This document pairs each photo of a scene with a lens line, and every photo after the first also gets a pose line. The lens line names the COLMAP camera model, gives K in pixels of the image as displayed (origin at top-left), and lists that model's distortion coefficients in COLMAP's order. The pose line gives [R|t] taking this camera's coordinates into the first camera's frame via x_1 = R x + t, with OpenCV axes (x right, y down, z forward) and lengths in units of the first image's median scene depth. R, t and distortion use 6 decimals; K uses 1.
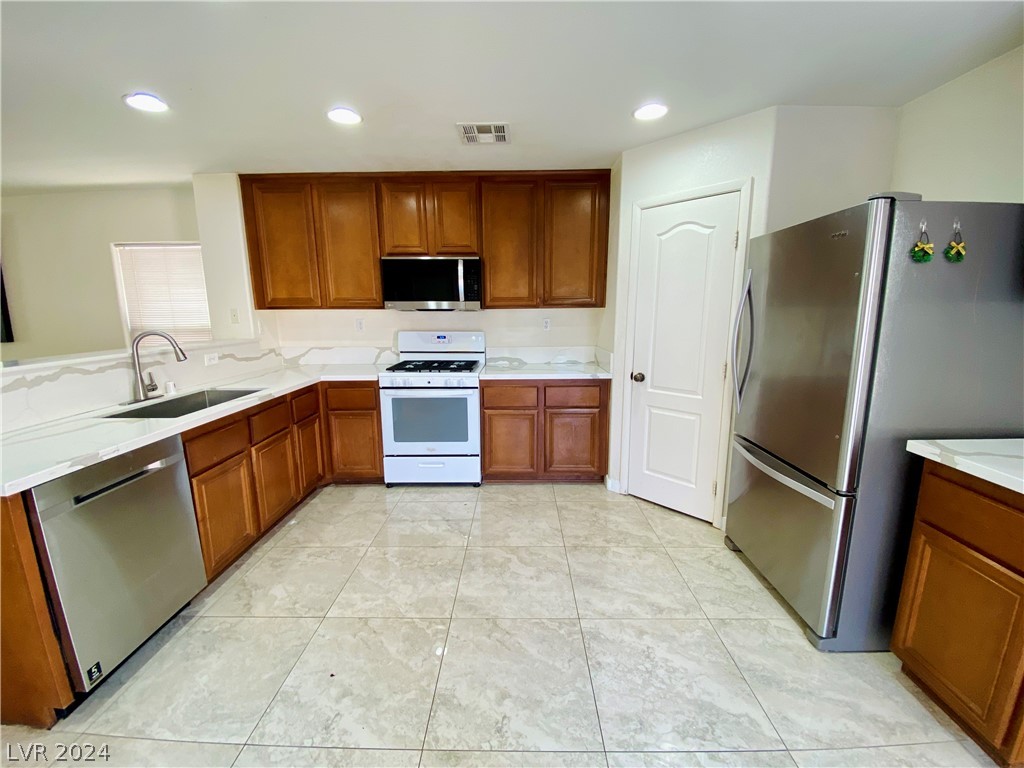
lens RADIAL K [[416.0, 0, 512.0], [0, 416.0, 384.0], [0, 0, 1]] dist [0.030098, -0.025065]
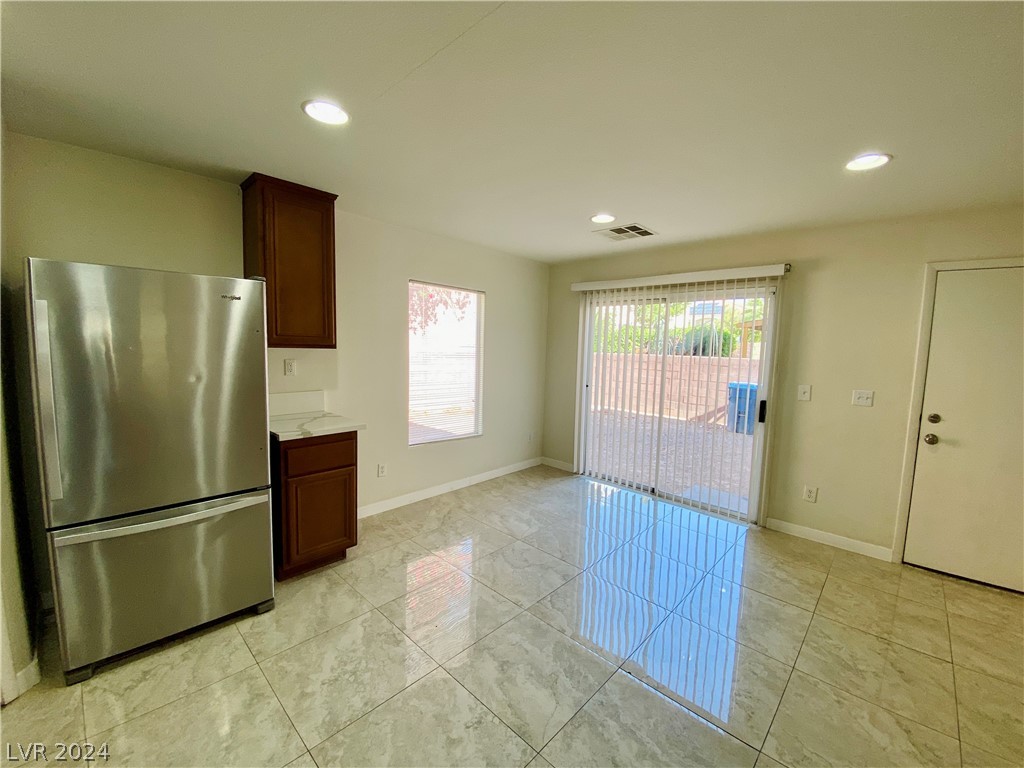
lens RADIAL K [[416.0, 0, 512.0], [0, 416.0, 384.0], [0, 0, 1]] dist [0.030098, -0.025065]
pose [[-0.732792, -0.076416, 0.676148, -0.362010], [0.099522, 0.970952, 0.217593, -0.146259], [-0.673135, 0.226742, -0.703901, 0.690016]]
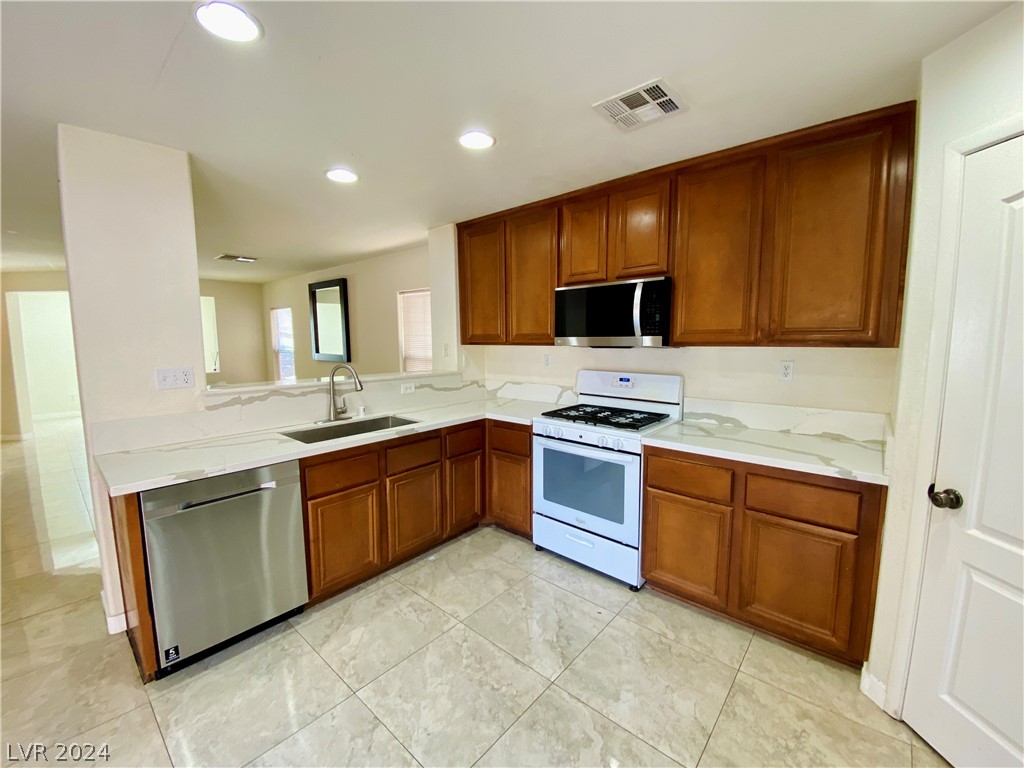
lens RADIAL K [[416.0, 0, 512.0], [0, 416.0, 384.0], [0, 0, 1]] dist [0.030098, -0.025065]
pose [[0.763961, 0.074581, -0.640938, 0.204976], [-0.114771, 0.993165, -0.021234, -0.073015], [0.634973, 0.089783, 0.767299, 0.286500]]
